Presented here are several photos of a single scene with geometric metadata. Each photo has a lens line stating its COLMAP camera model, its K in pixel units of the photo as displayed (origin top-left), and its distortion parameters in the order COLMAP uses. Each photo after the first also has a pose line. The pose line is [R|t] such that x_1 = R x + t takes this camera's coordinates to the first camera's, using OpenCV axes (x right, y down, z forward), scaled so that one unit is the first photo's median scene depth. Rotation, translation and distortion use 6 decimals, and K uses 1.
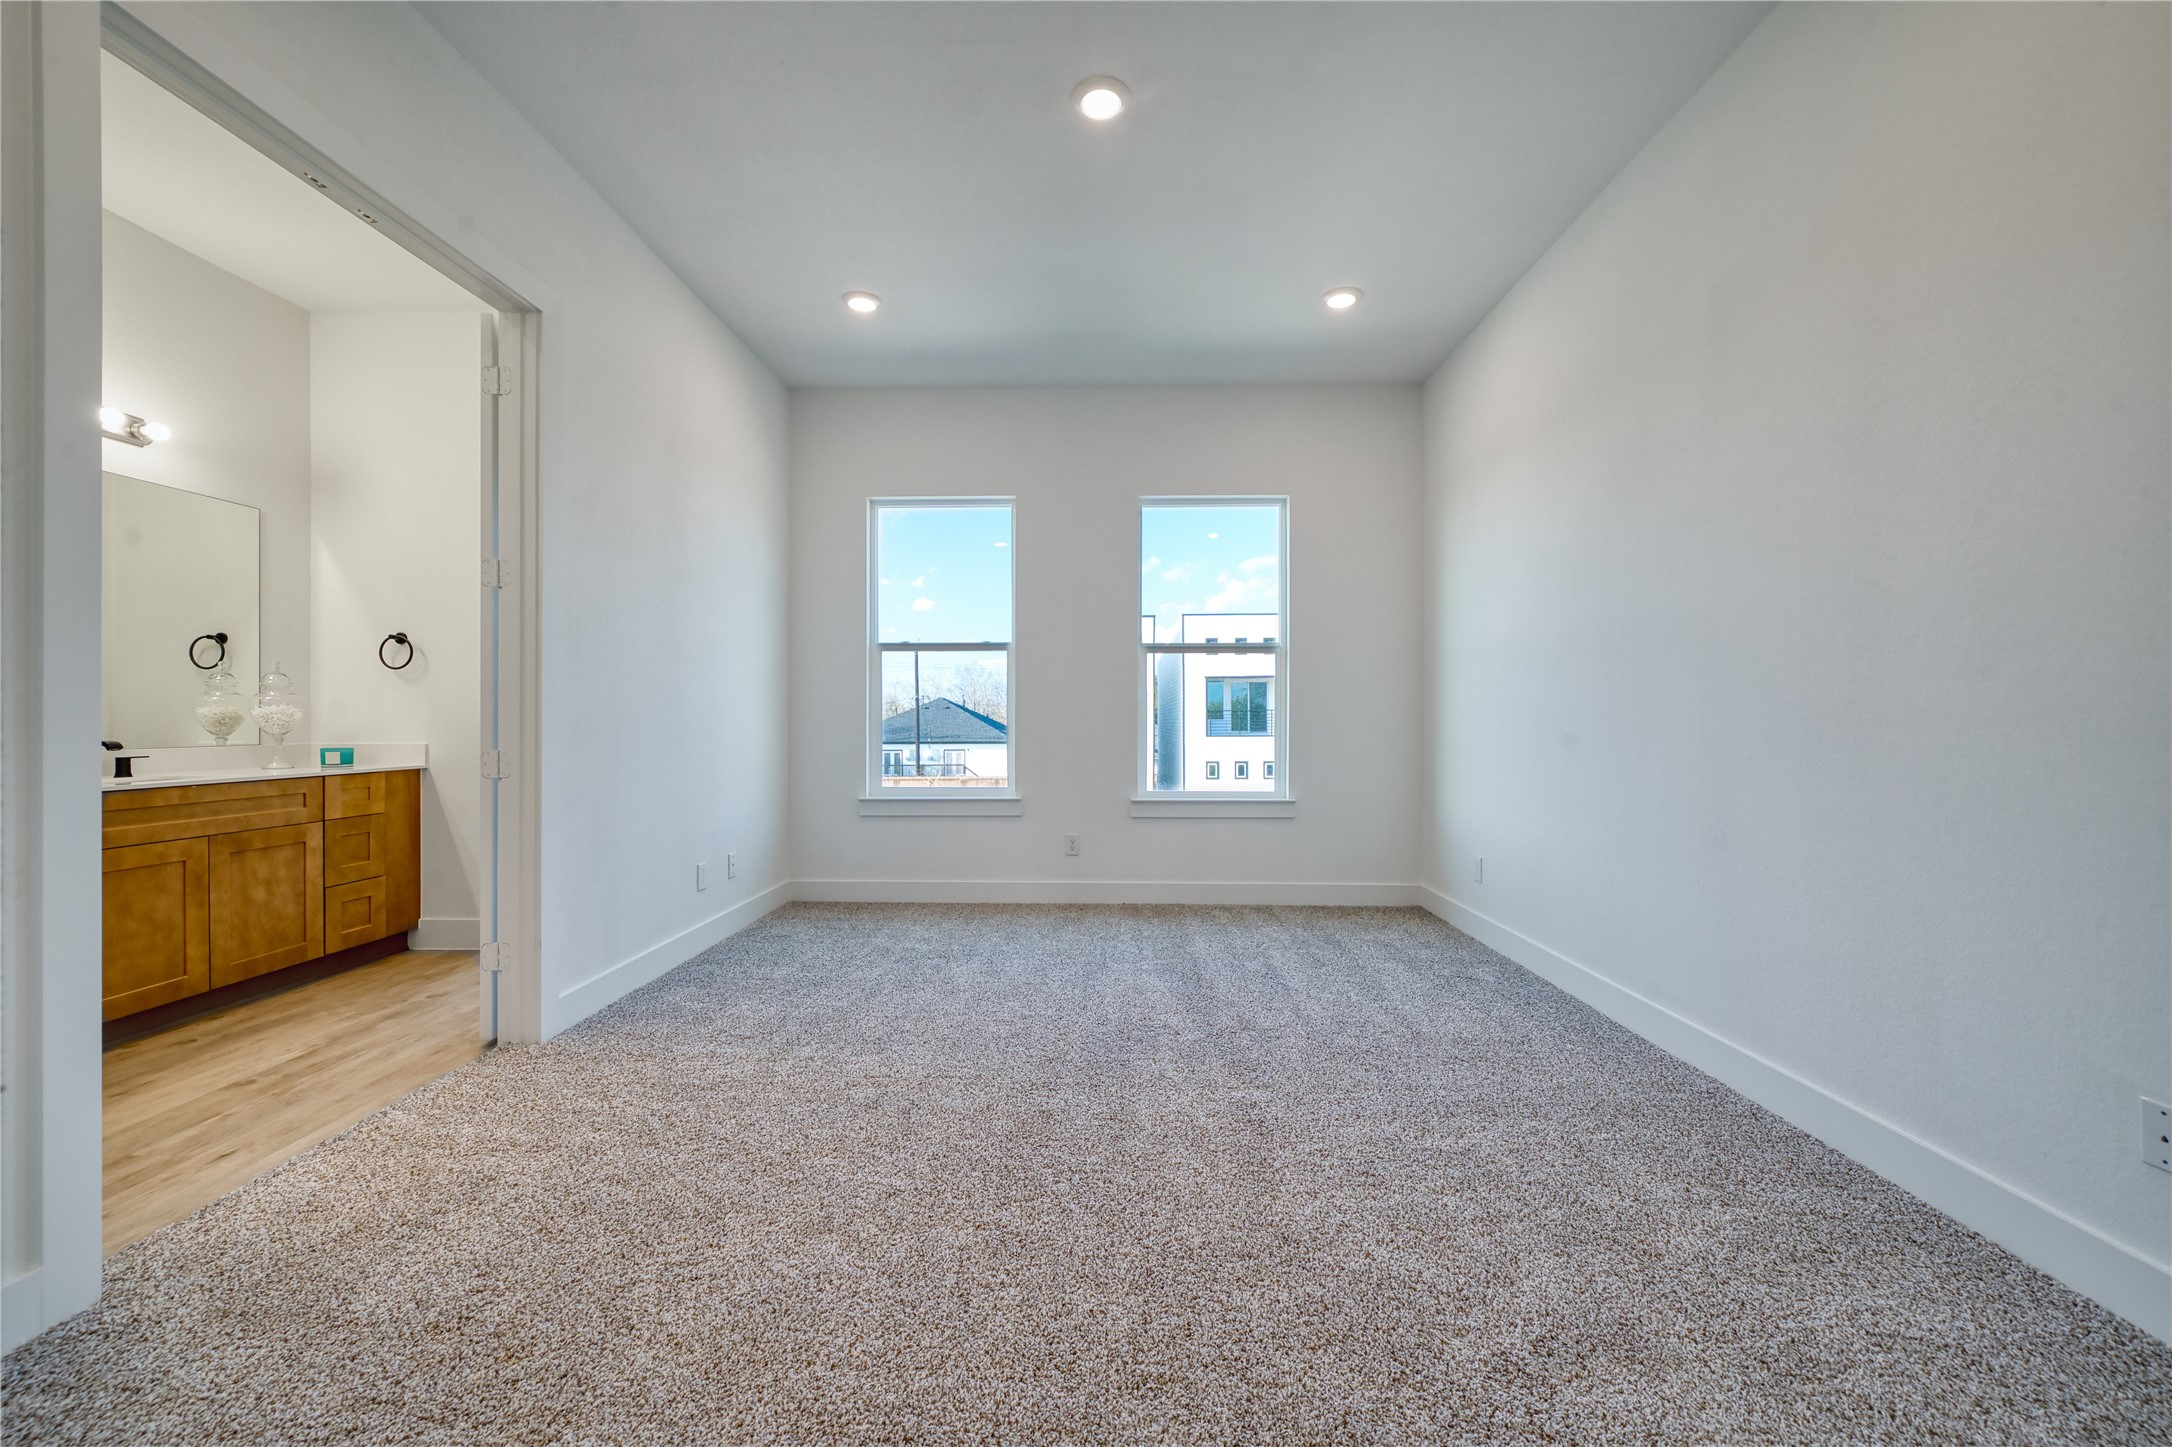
lens RADIAL K [[850.9, 0, 1083.6], [0, 850.9, 721.5], [0, 0, 1]] dist [-0.002534, 0.000542]
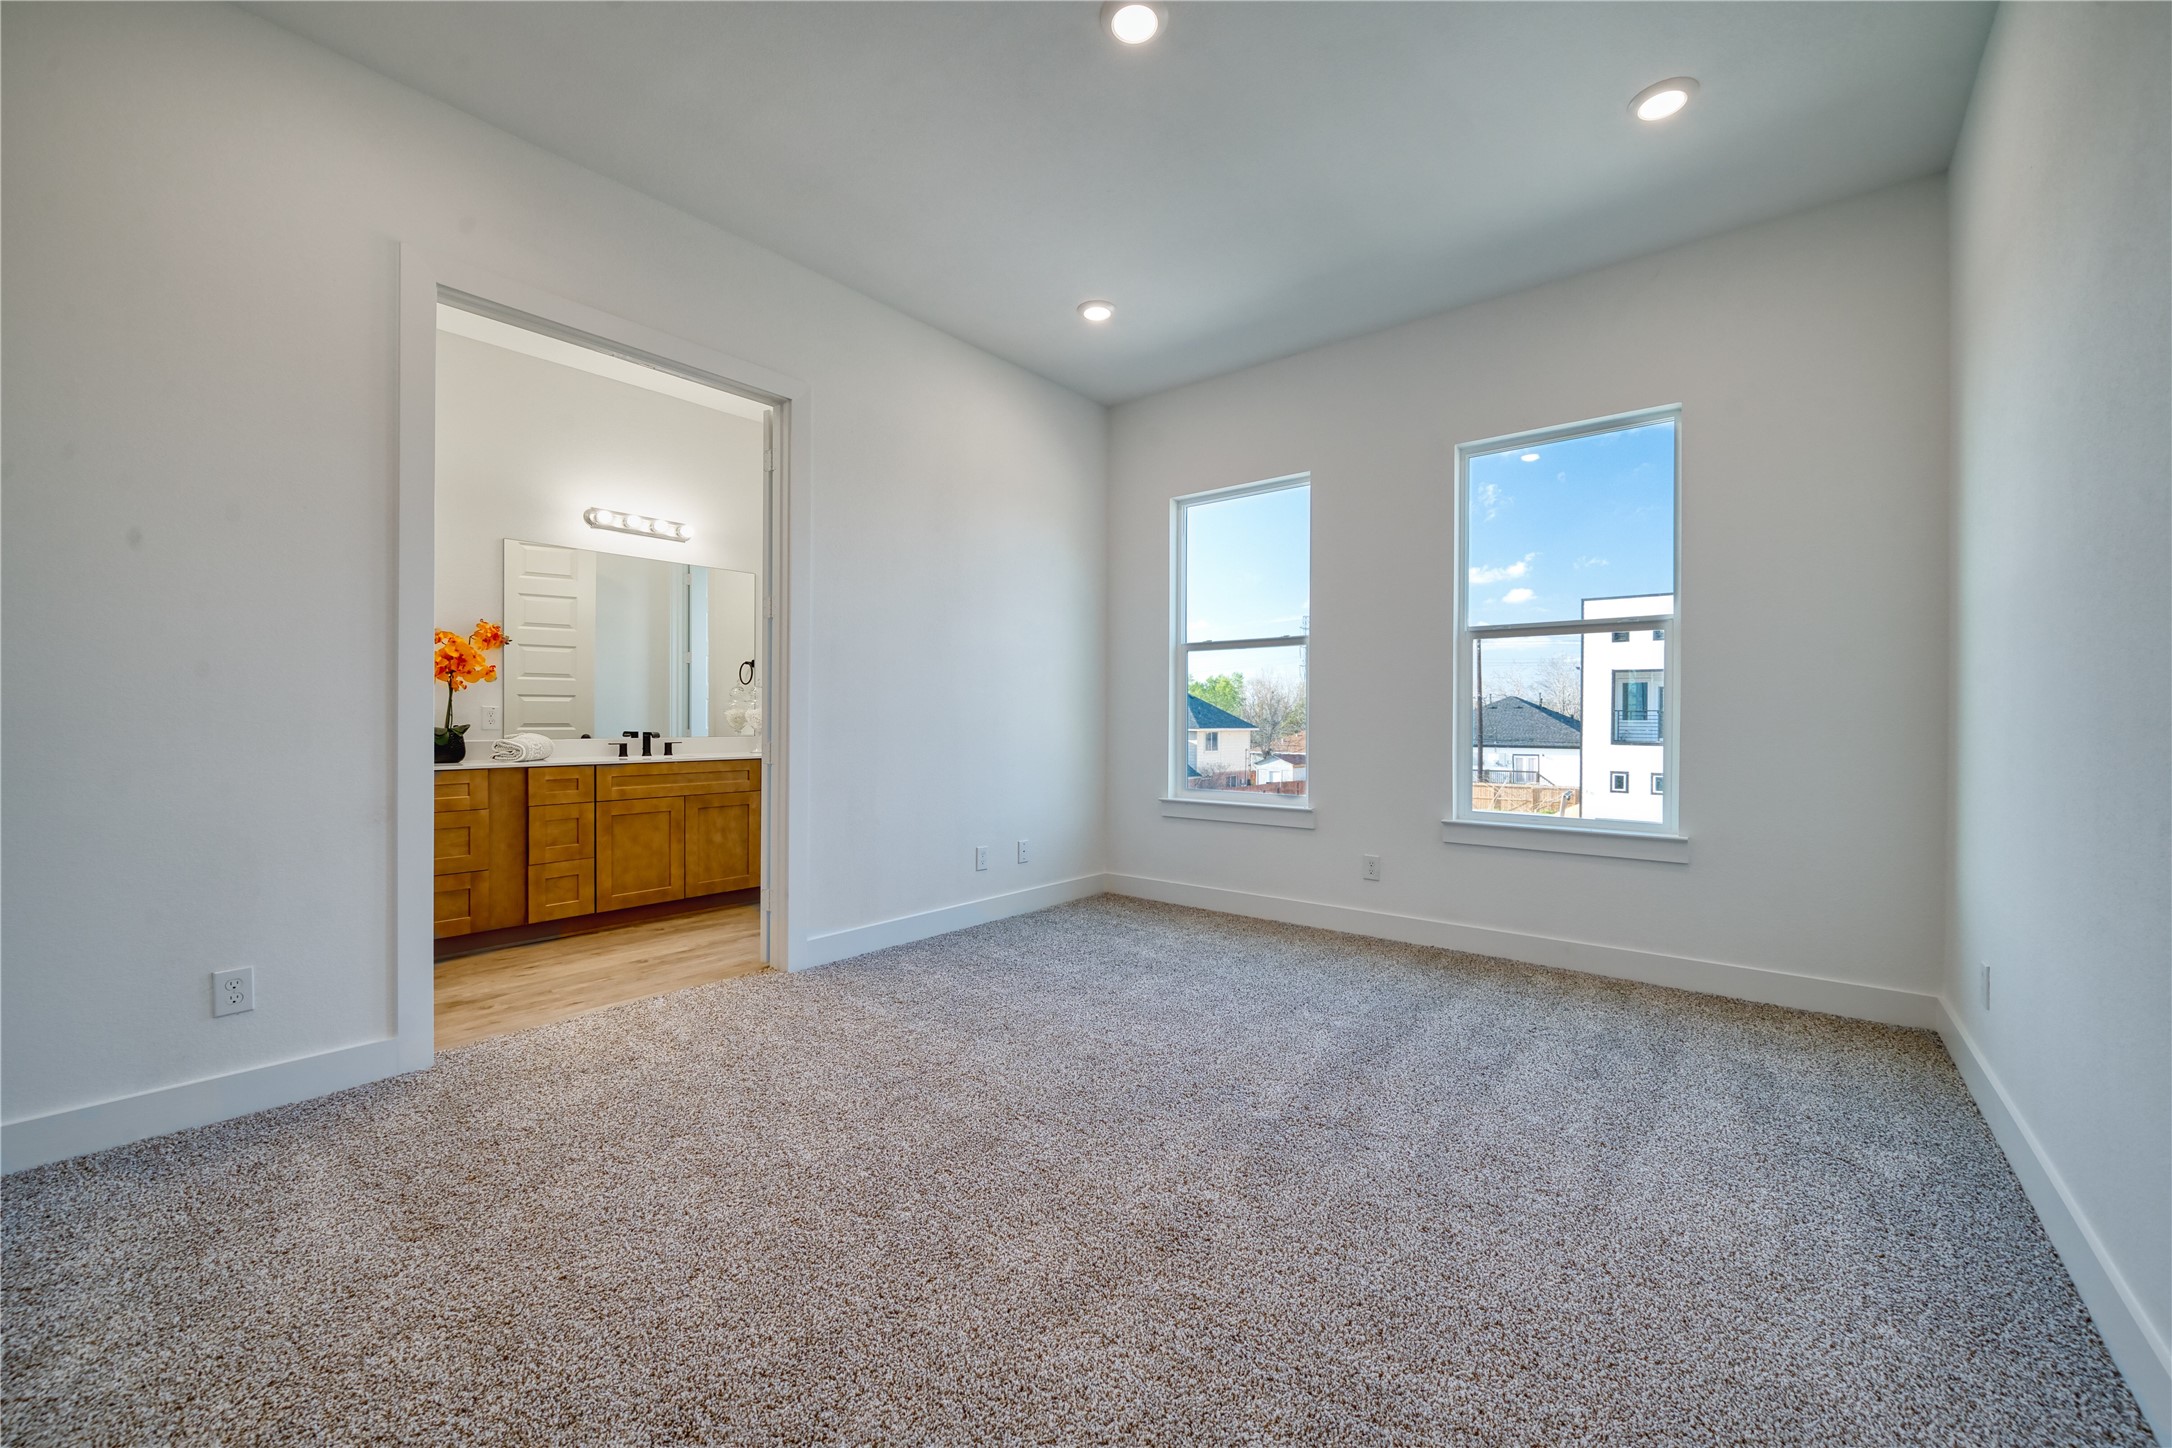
lens RADIAL K [[850.9, 0, 1078.6], [0, 850.9, 718.3], [0, 0, 1]] dist [-0.002534, 0.000542]
pose [[0.793011, 0.002738, -0.609201, 0.403037], [-0.005337, 0.999983, -0.002453, -0.002138], [0.609183, 0.005196, 0.793012, 0.210594]]
